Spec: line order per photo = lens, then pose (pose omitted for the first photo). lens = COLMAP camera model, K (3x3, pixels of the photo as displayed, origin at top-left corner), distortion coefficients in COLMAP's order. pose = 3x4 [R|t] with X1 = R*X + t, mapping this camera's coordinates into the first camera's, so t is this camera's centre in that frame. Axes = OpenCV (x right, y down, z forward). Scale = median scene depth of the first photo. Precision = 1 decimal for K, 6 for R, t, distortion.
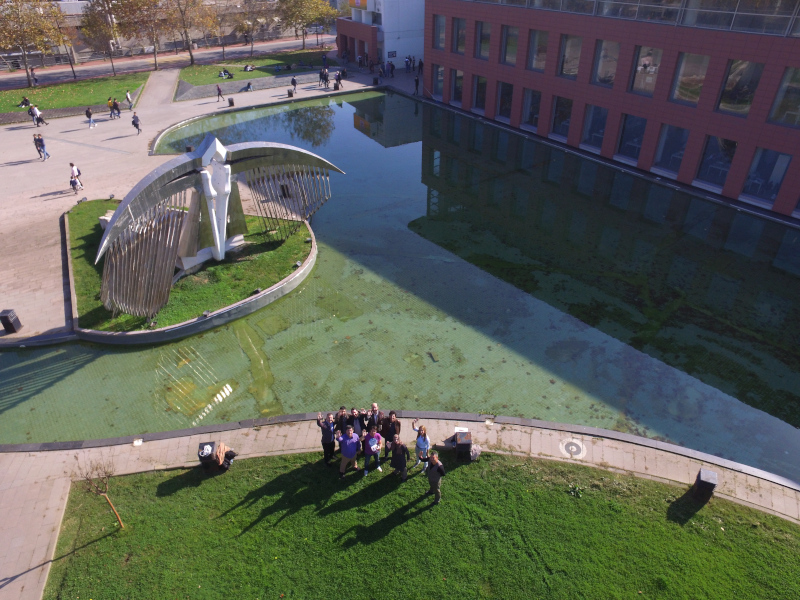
lens RADIAL K [[536.5, 0, 409.2], [0, 536.5, 294.7], [0, 0, 1]] dist [-0.126082, 0.089001]
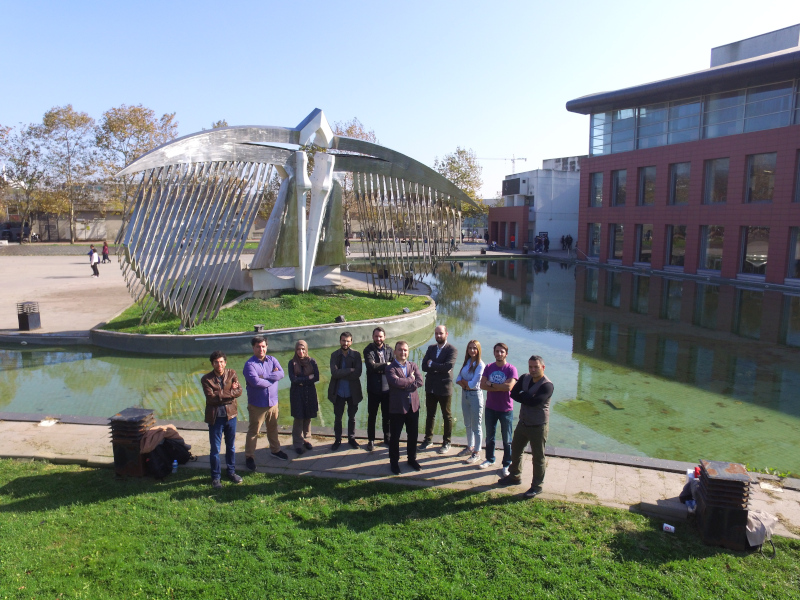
lens RADIAL K [[536.5, 0, 409.2], [0, 536.5, 294.7], [0, 0, 1]] dist [-0.126082, 0.089001]
pose [[0.962801, 0.034560, -0.267992, -0.013840], [-0.146791, 0.899574, -0.411363, 0.249942], [0.226862, 0.435399, 0.871184, 0.422298]]
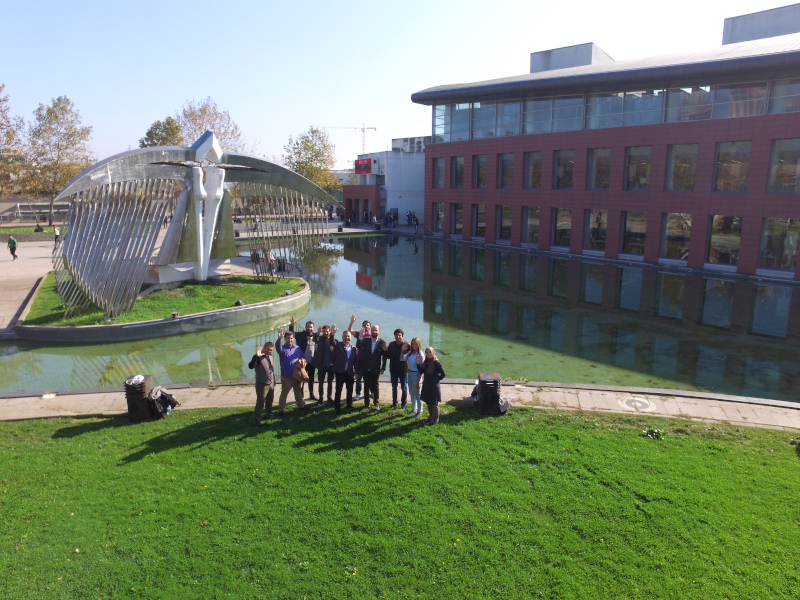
lens RADIAL K [[536.5, 0, 409.2], [0, 536.5, 294.7], [0, 0, 1]] dist [-0.126082, 0.089001]
pose [[0.999994, -0.003114, -0.001386, -0.004550], [0.002358, 0.925769, -0.378083, 0.325620], [0.002461, 0.378077, 0.925771, 0.200580]]
